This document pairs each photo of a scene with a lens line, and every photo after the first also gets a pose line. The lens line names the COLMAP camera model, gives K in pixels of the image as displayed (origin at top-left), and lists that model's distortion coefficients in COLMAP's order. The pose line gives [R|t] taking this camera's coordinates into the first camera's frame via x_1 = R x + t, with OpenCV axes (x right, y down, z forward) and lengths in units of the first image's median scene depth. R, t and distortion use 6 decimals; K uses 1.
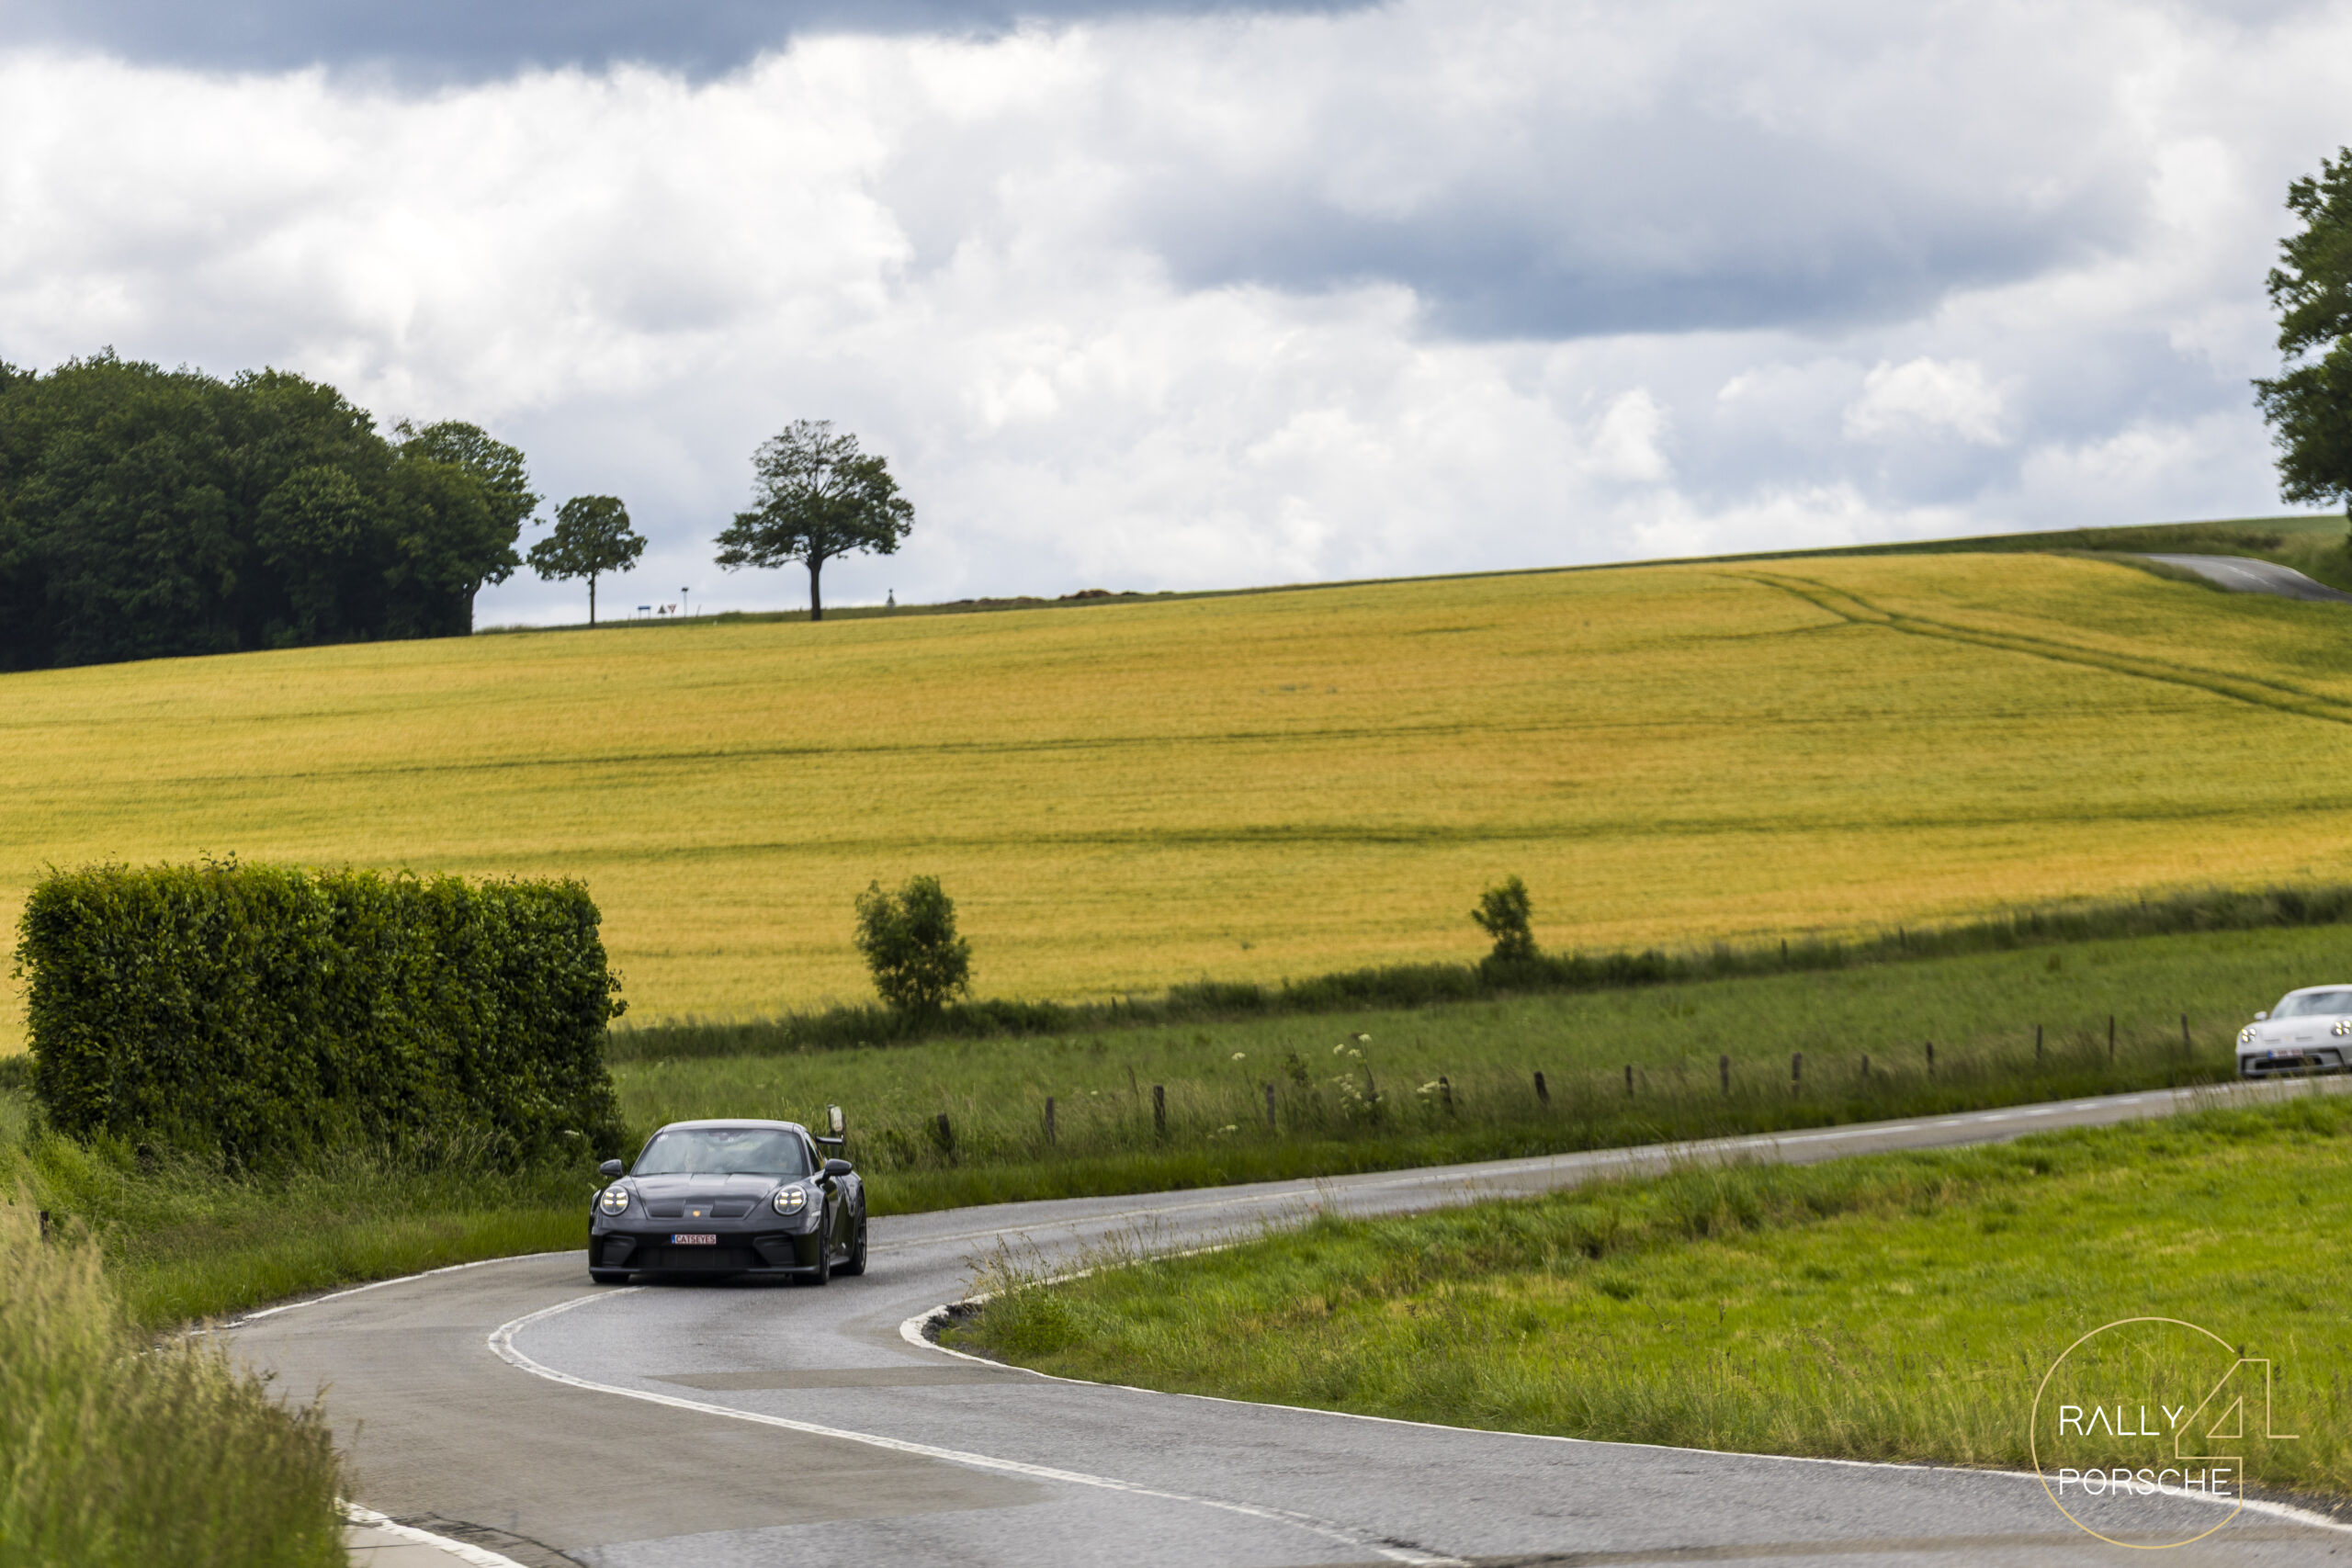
lens RADIAL K [[10488.9, 0, 1135.4], [0, 10488.9, 783.6], [0, 0, 1]] dist [0.006716, -1.158586]
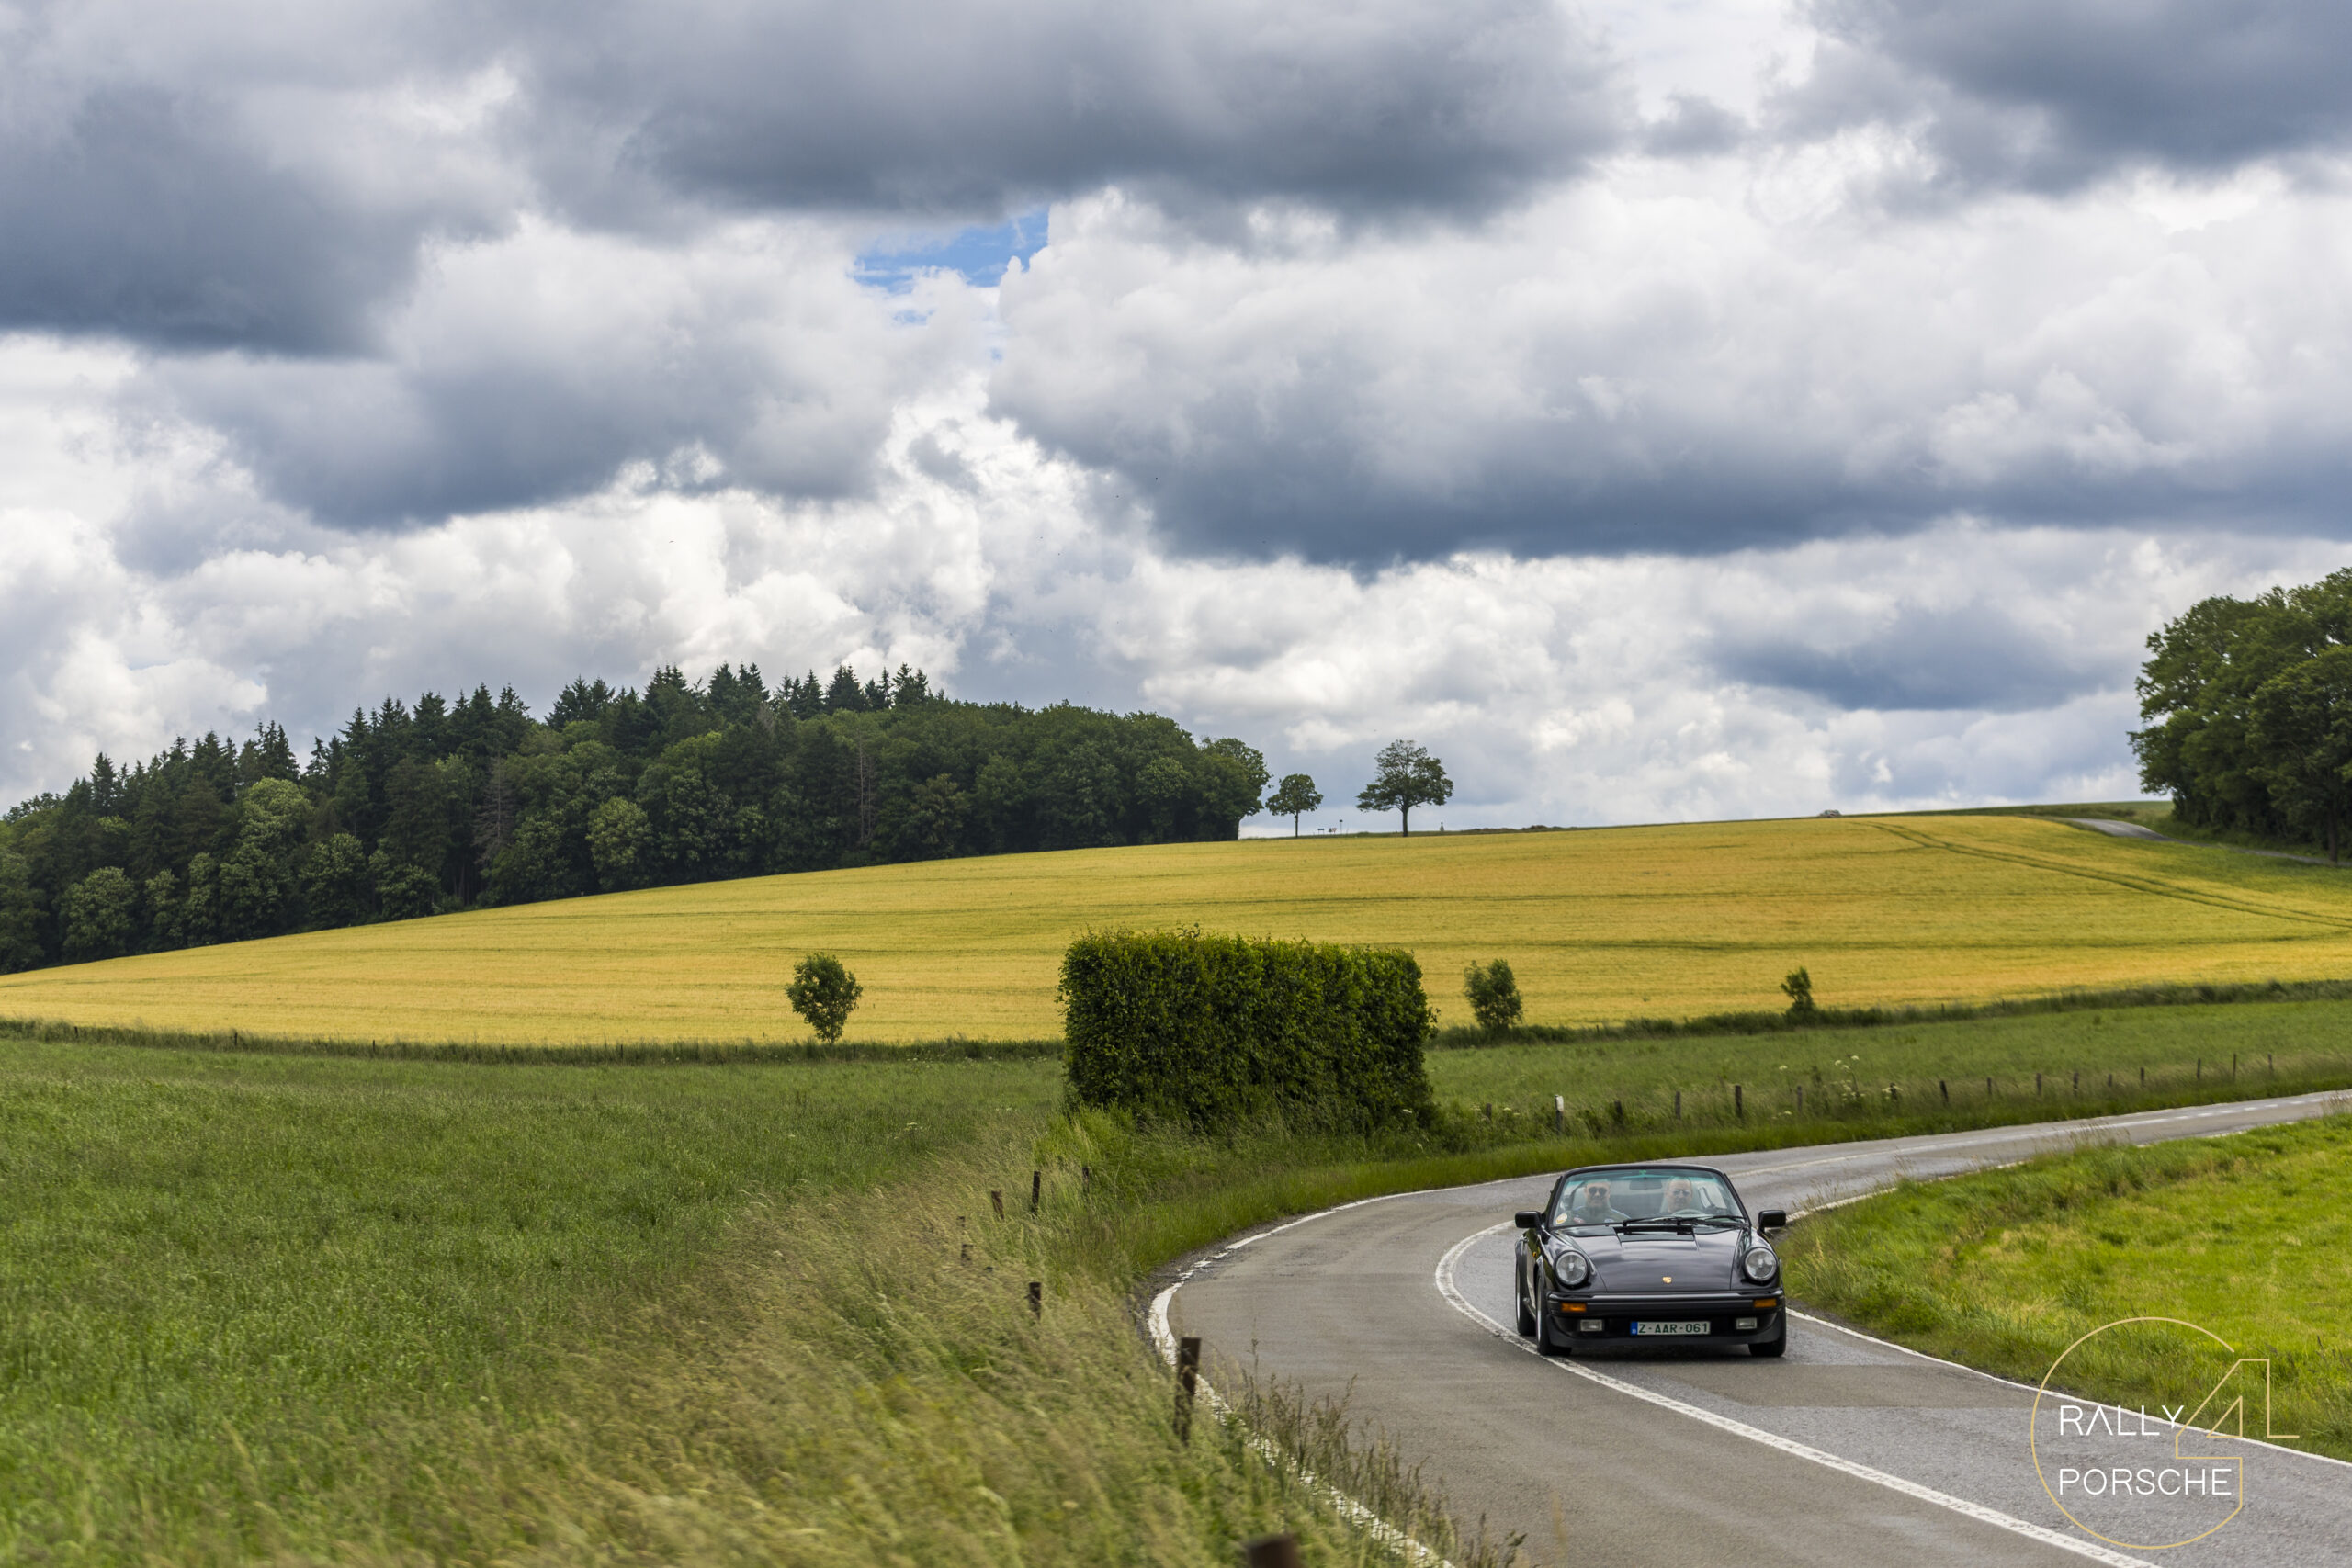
lens RADIAL K [[4818.4, 0, 1178.9], [0, 4818.4, 754.7], [0, 0, 1]] dist [0.007940, 0.161754]
pose [[0.997101, 0.022181, -0.072779, -0.009518], [-0.024637, 0.999151, -0.033027, 0.001270], [0.071985, 0.034724, 0.996801, 0.073118]]
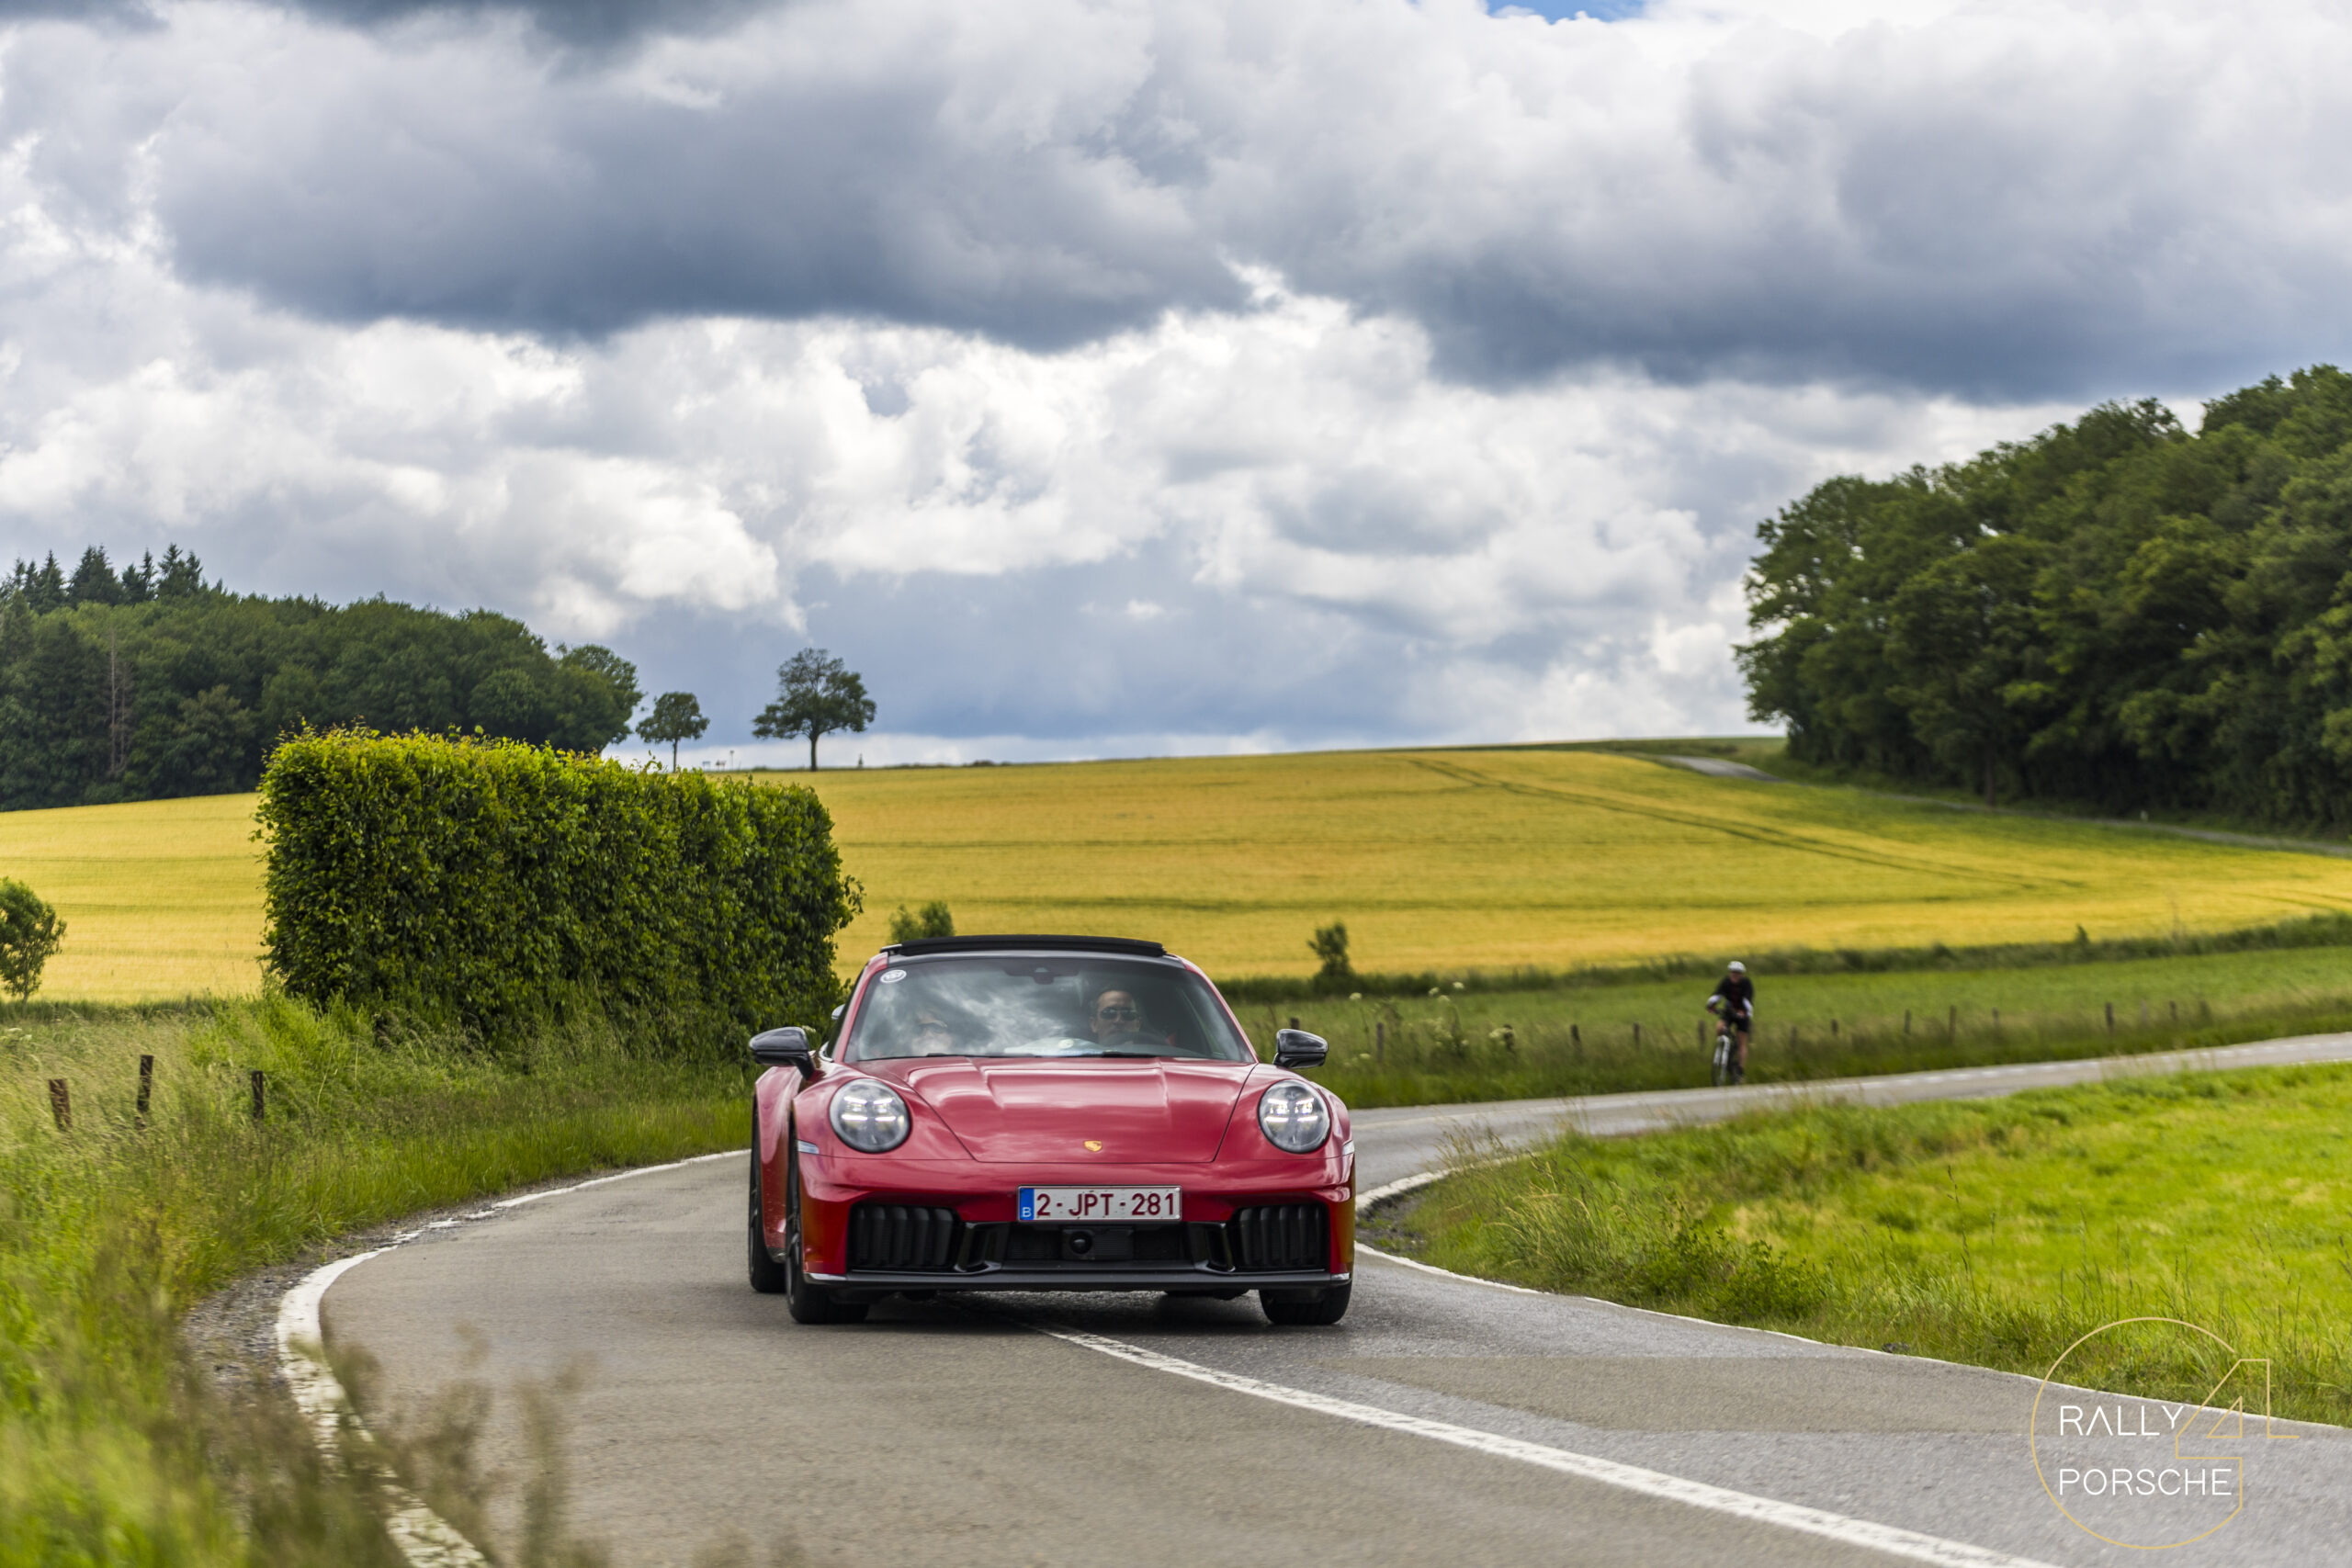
lens RADIAL K [[6007.9, 0, 1176.0], [0, 6007.9, 784.0], [0, 0, 1]] dist [-0.039042, 0.824569]
pose [[0.998737, 0.036508, 0.034515, -0.010163], [-0.035811, 0.999146, -0.020596, 0.005321], [-0.035237, 0.019334, 0.999192, 0.109214]]
